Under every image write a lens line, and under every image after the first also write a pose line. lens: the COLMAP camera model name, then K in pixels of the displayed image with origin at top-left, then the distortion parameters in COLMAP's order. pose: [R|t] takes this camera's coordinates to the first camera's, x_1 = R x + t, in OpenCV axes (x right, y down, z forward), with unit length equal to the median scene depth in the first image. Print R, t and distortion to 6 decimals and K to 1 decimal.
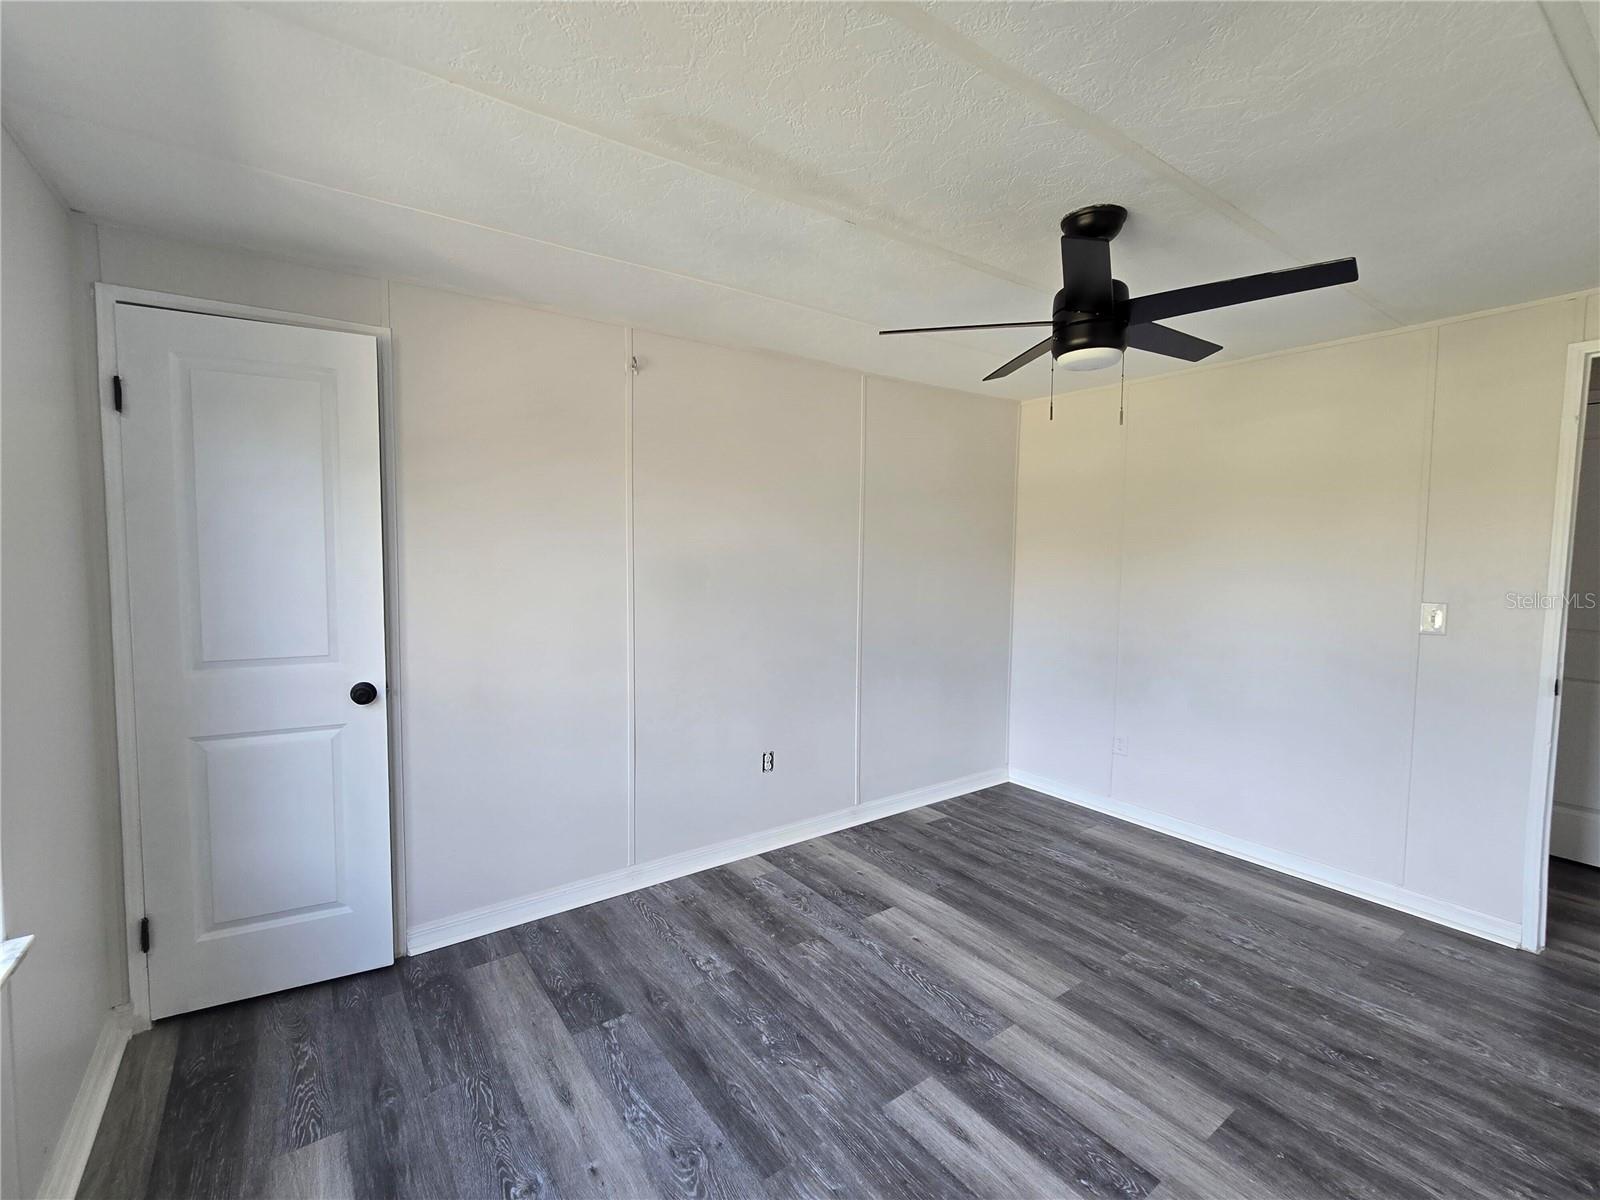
lens RADIAL K [[700.1, 0, 792.9], [0, 700.1, 593.1], [0, 0, 1]] dist [-0.001446, -0.000502]
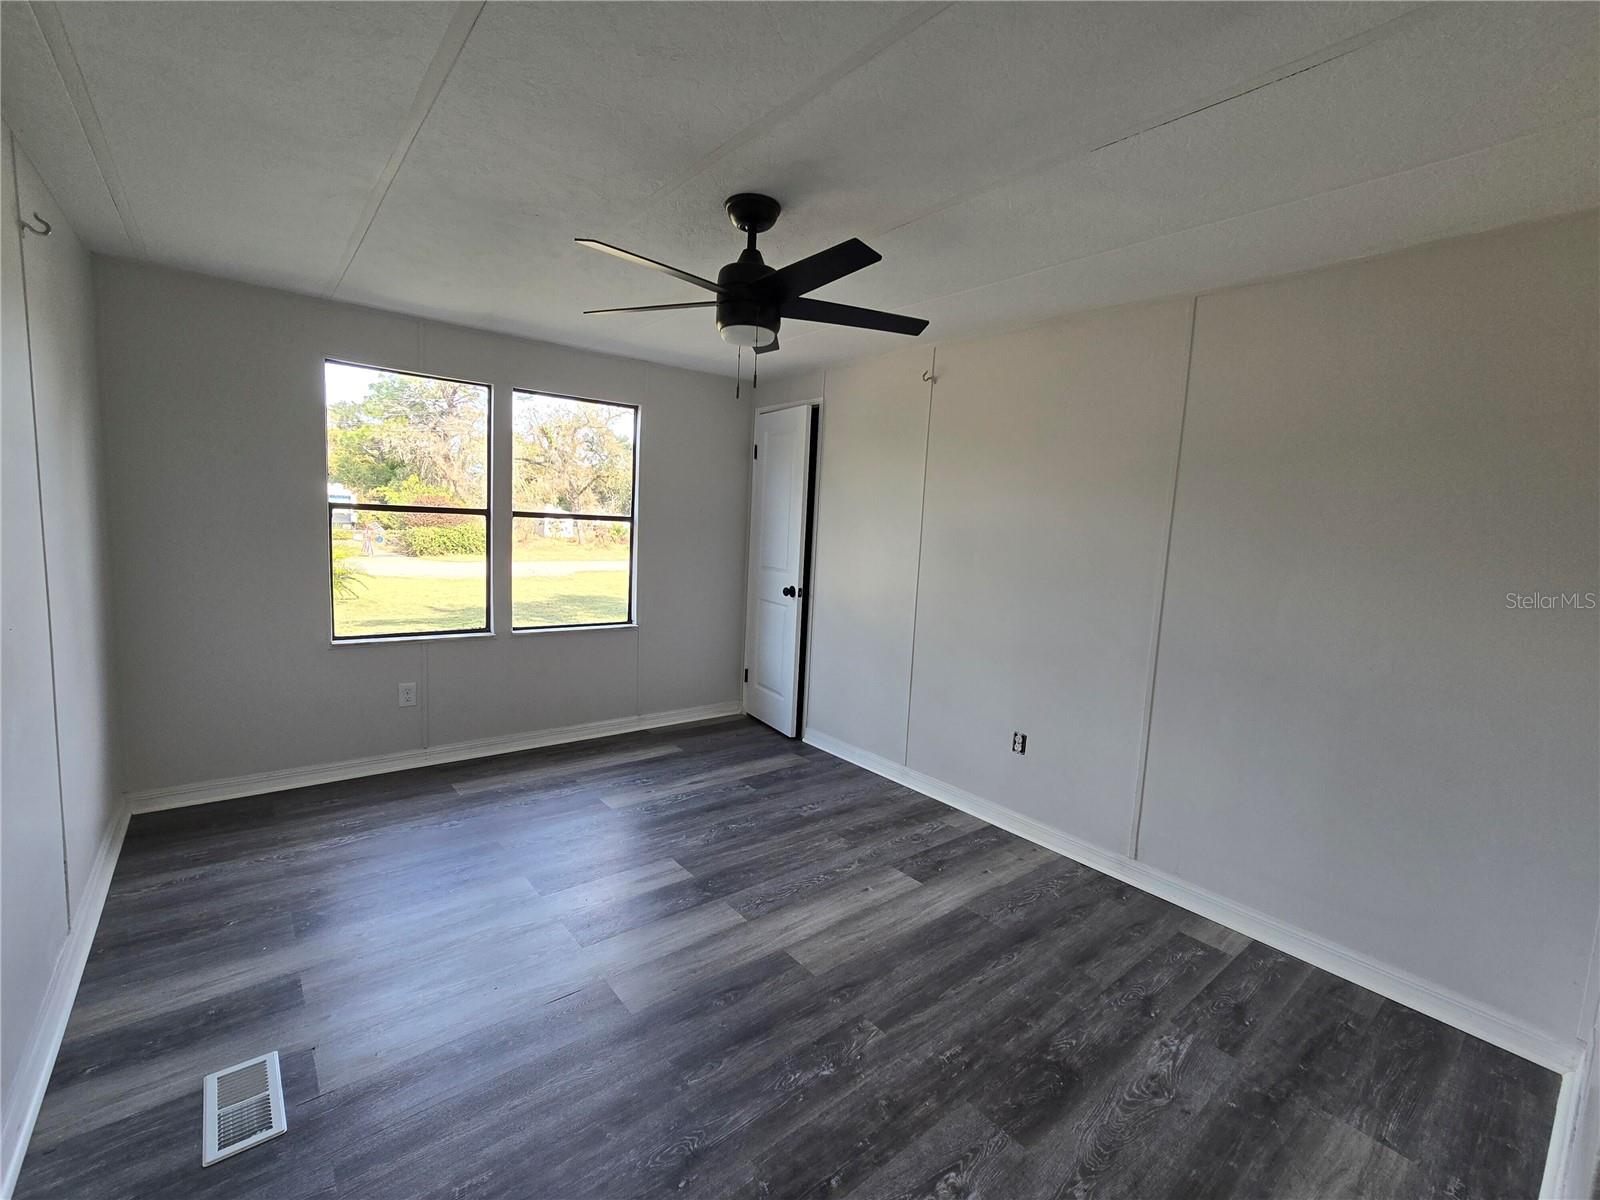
lens RADIAL K [[700.1, 0, 792.9], [0, 700.1, 593.1], [0, 0, 1]] dist [-0.001446, -0.000502]
pose [[0.054638, 0.101828, -0.993300, 1.164730], [-0.112526, 0.989077, 0.095206, -0.032158], [0.992146, 0.106570, 0.065499, 0.773342]]
